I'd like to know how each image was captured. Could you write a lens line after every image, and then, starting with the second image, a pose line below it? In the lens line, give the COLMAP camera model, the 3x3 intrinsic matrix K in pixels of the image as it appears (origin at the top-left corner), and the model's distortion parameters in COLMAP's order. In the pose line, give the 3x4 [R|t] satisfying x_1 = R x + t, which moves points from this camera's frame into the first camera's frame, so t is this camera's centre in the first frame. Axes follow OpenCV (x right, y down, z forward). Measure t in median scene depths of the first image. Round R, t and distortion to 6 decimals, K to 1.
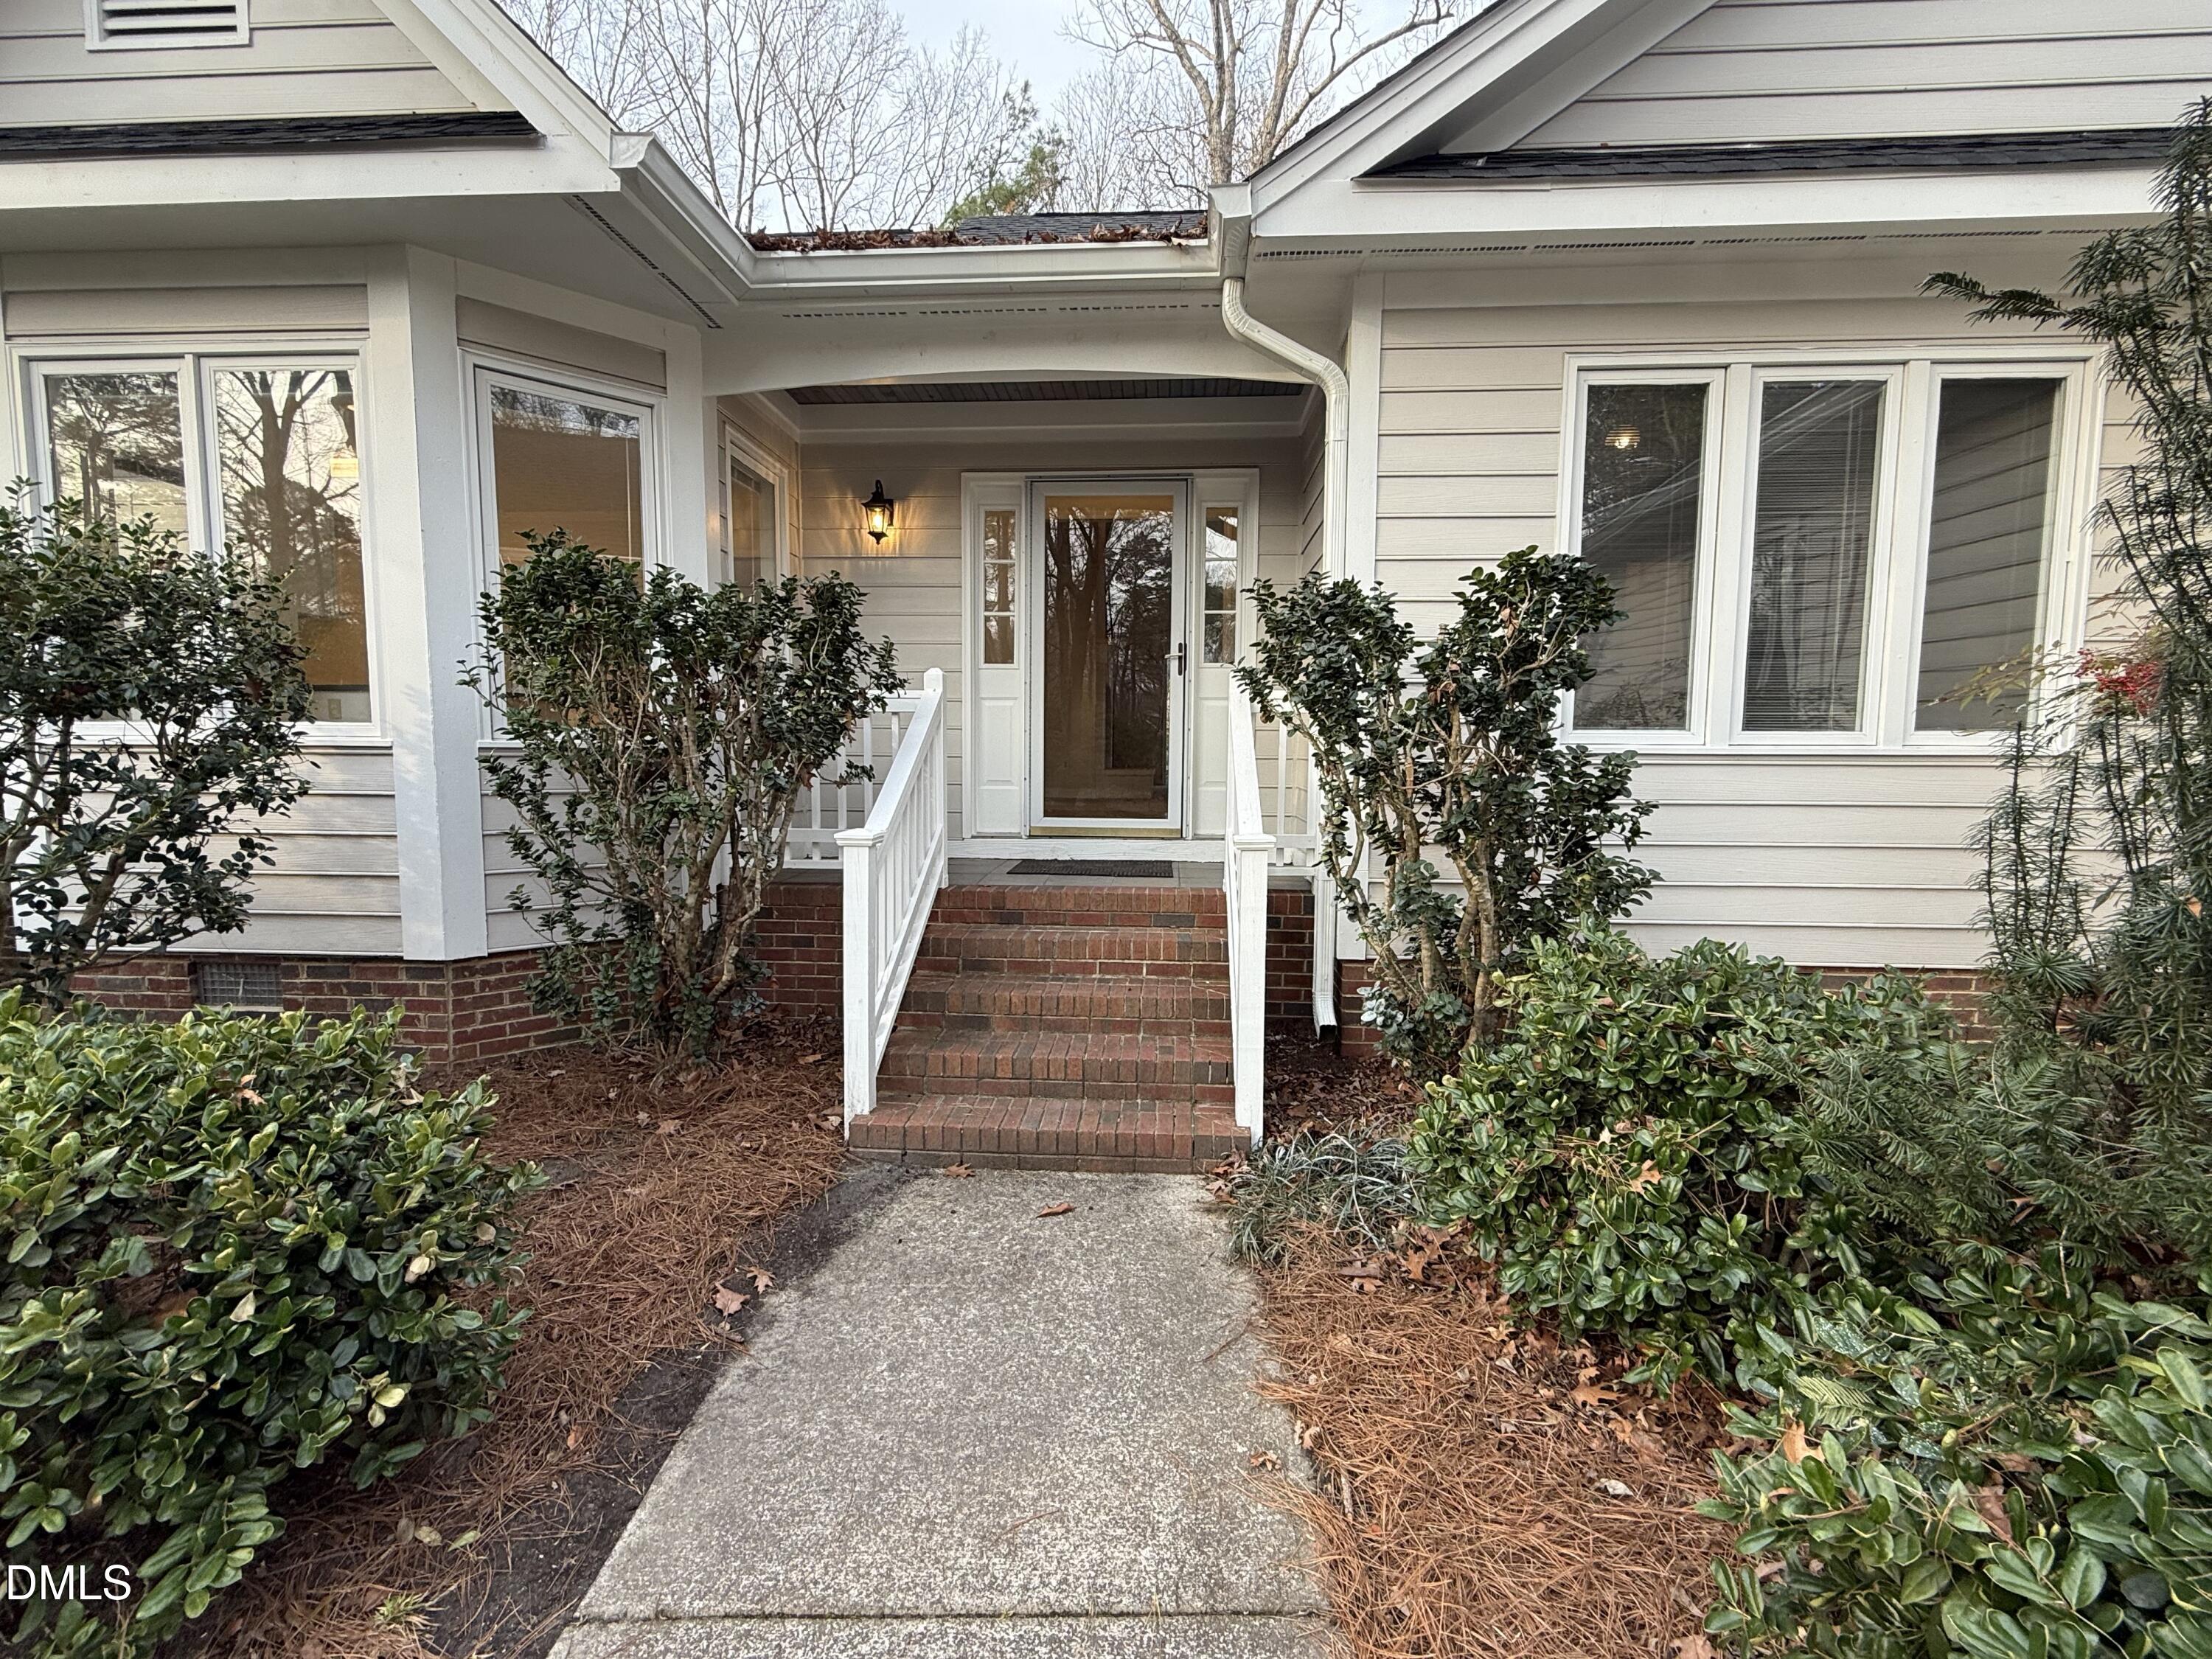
lens RADIAL K [[980.7, 0, 1102.3], [0, 980.7, 827.5], [0, 0, 1]] dist [-0.004334, -0.000197]
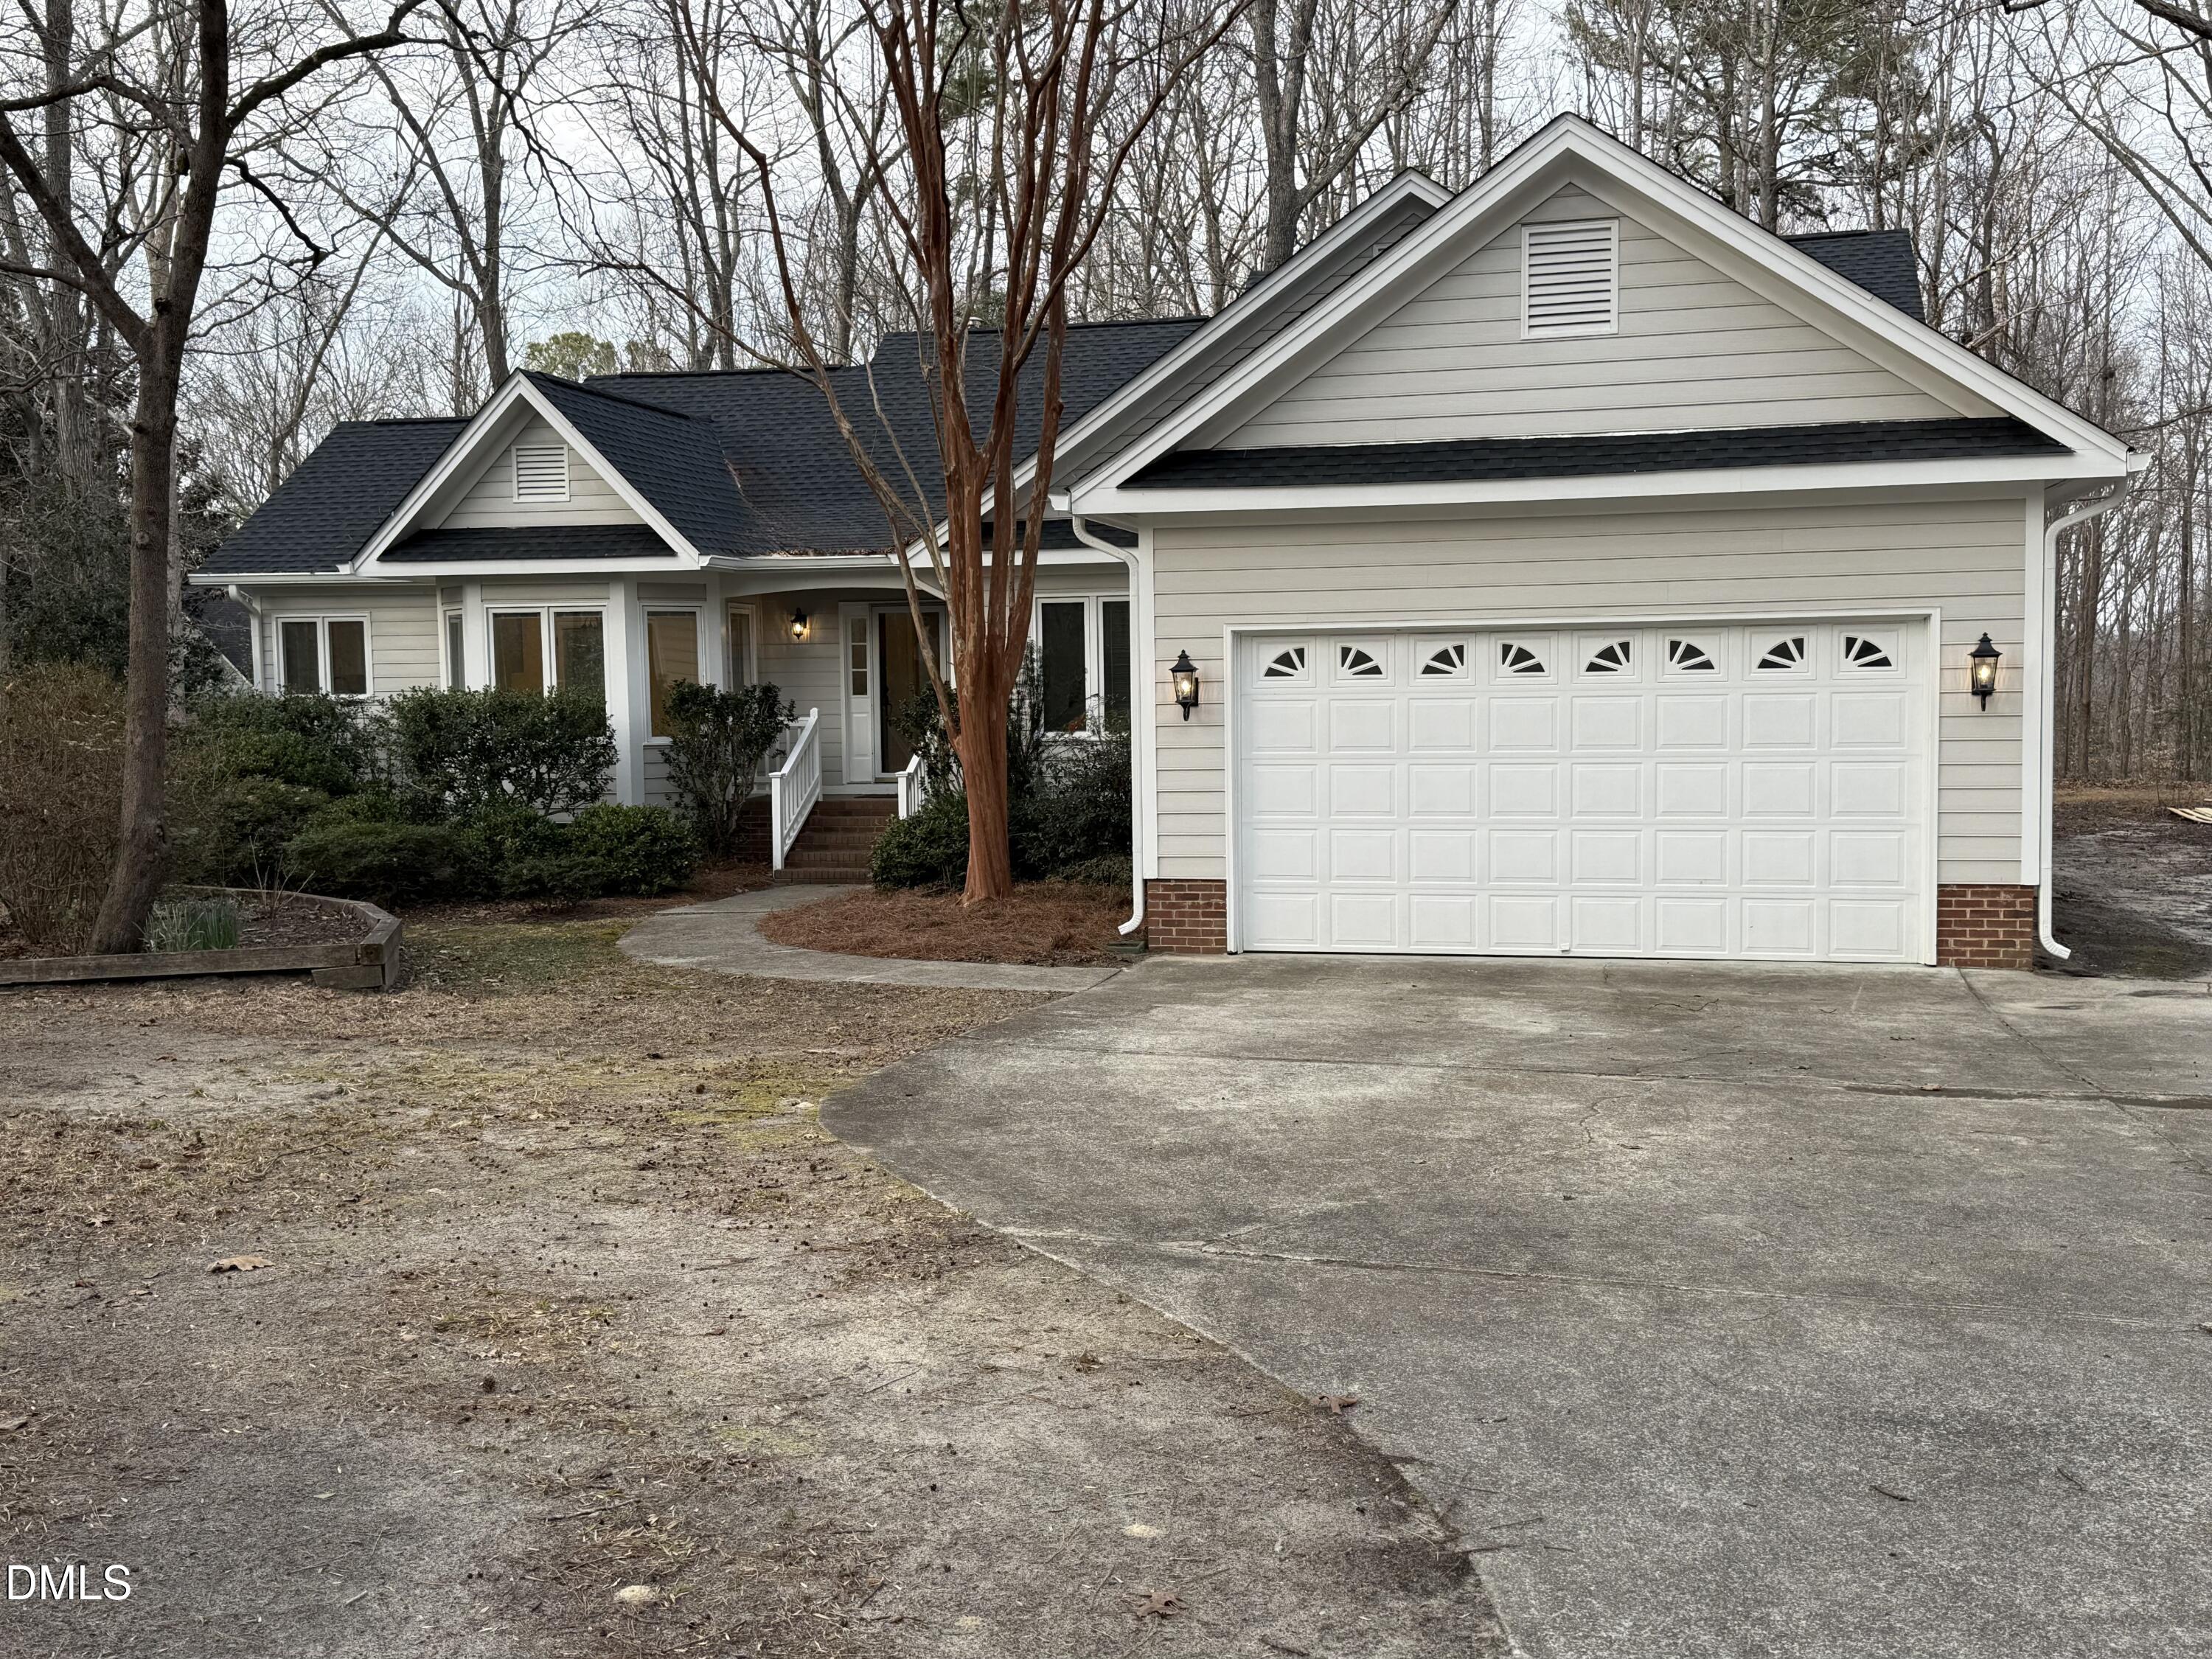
lens RADIAL K [[2286.8, 0, 1119.5], [0, 2286.8, 798.2], [0, 0, 1]] dist [0.061702, 0.000000]
pose [[0.986694, -0.011415, -0.162189, 1.639527], [0.006942, 0.999581, -0.028115, 0.245001], [0.162442, 0.026615, 0.986359, -4.889724]]
